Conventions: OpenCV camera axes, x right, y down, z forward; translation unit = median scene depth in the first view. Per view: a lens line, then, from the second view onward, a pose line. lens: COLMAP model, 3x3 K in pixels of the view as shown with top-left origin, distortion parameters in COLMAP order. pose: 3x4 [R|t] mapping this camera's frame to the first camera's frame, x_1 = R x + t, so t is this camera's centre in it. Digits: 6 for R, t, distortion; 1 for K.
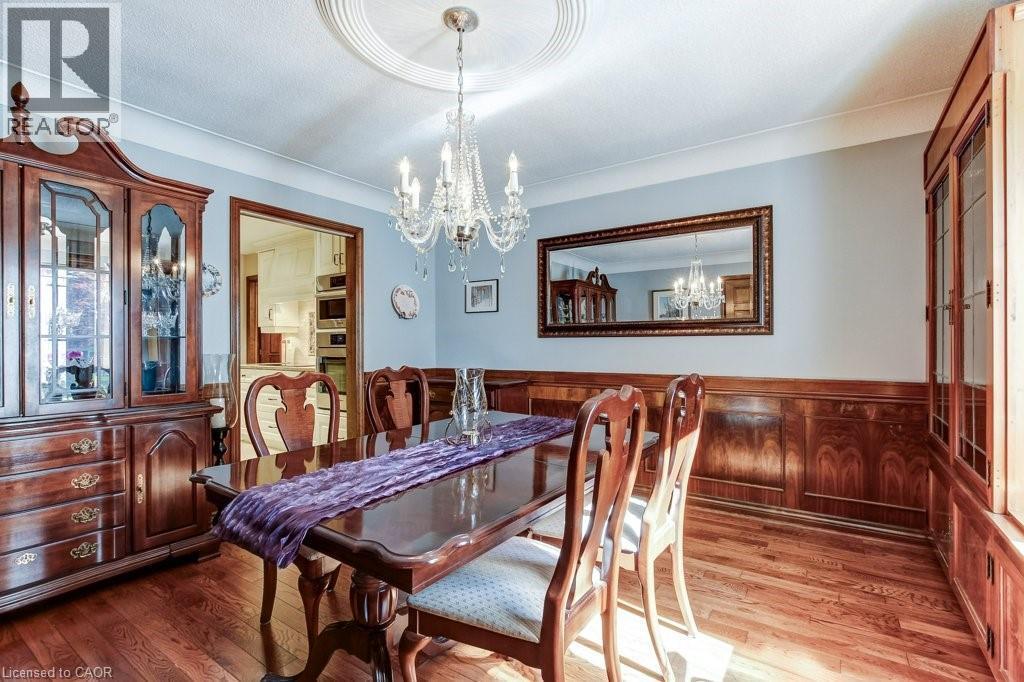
lens RADIAL K [[475.5, 0, 514.7], [0, 475.5, 349.7], [0, 0, 1]] dist [-0.009830, 0.000850]
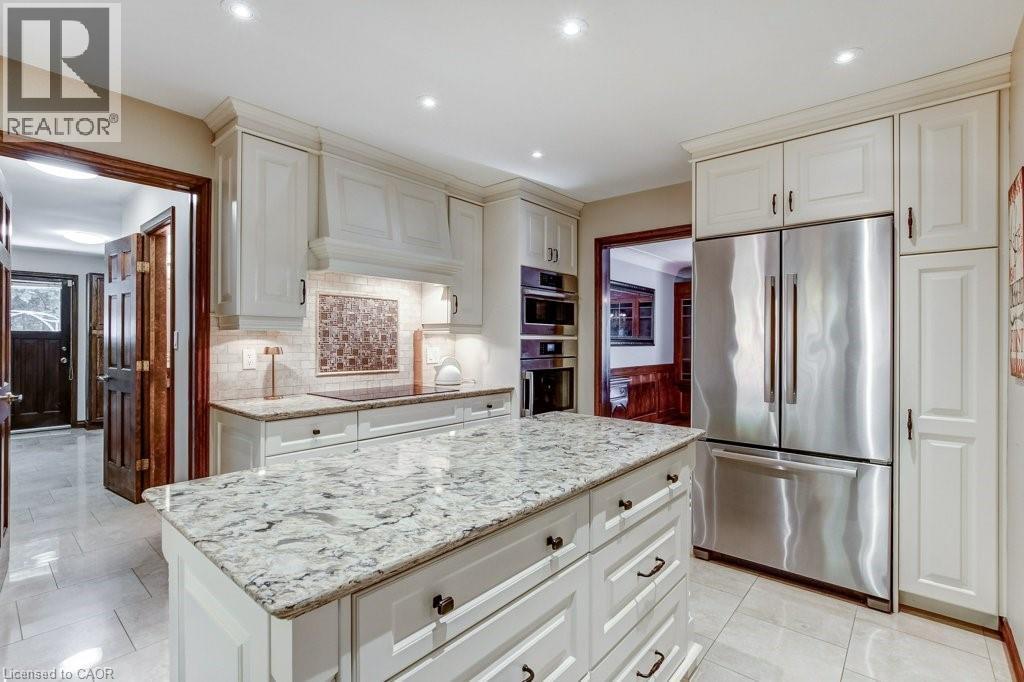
lens RADIAL K [[473.3, 0, 514.8], [0, 473.3, 341.3], [0, 0, 1]] dist [-0.011360, 0.000595]
pose [[0.108844, 0.002736, 0.994055, -1.209199], [0.001079, 0.999995, -0.002871, -0.031018], [-0.994058, 0.001385, 0.108840, 0.956594]]
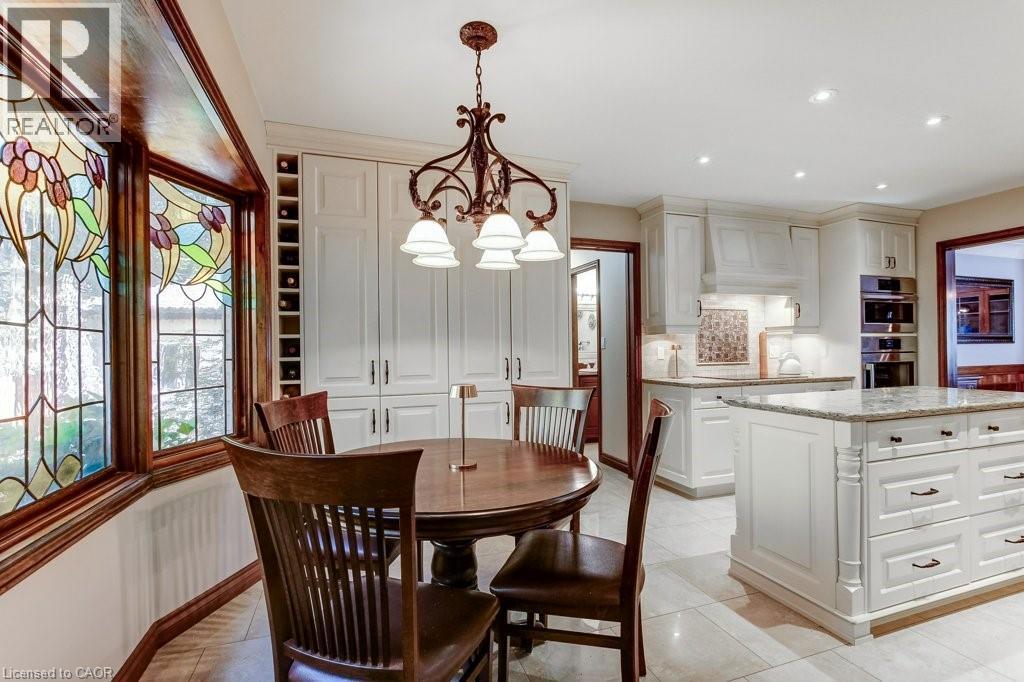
lens RADIAL K [[475.5, 0, 514.7], [0, 475.5, 349.7], [0, 0, 1]] dist [-0.009830, 0.000850]
pose [[0.593707, -0.004035, 0.804671, -1.587904], [0.015767, 0.999854, -0.006620, -0.015361], [-0.804527, 0.016618, 0.593684, 1.027110]]
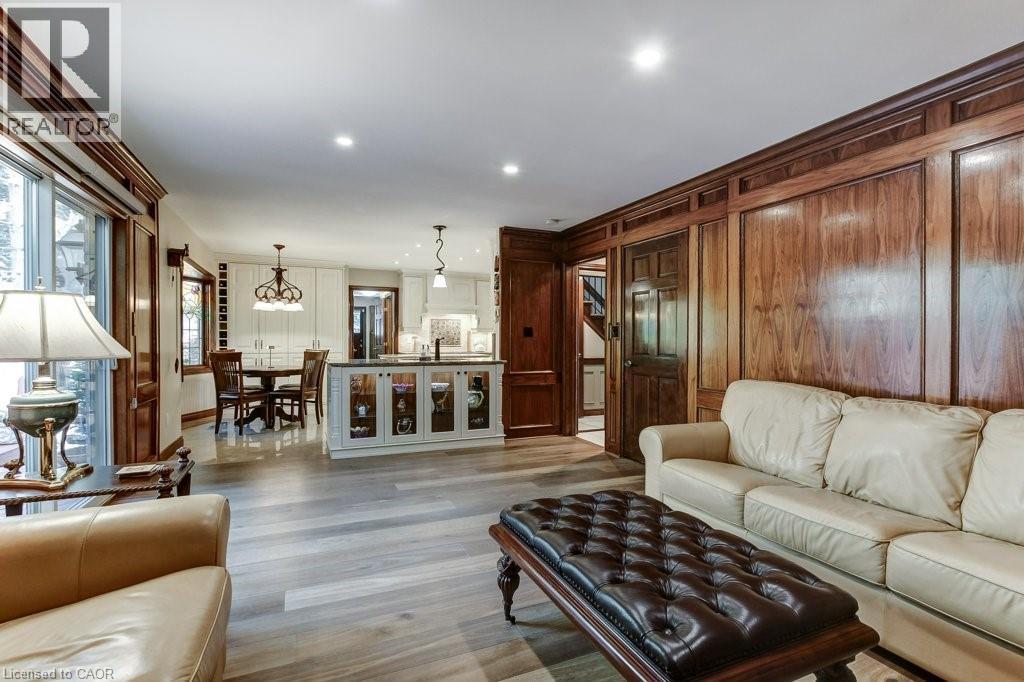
lens RADIAL K [[475.9, 0, 508.0], [0, 475.9, 344.0], [0, 0, 1]] dist [-0.001331, 0.000090]
pose [[0.529898, -0.002830, 0.848057, -2.127740], [-0.002231, 0.999986, 0.004731, -0.004545], [-0.848059, -0.004399, 0.529884, -0.057547]]
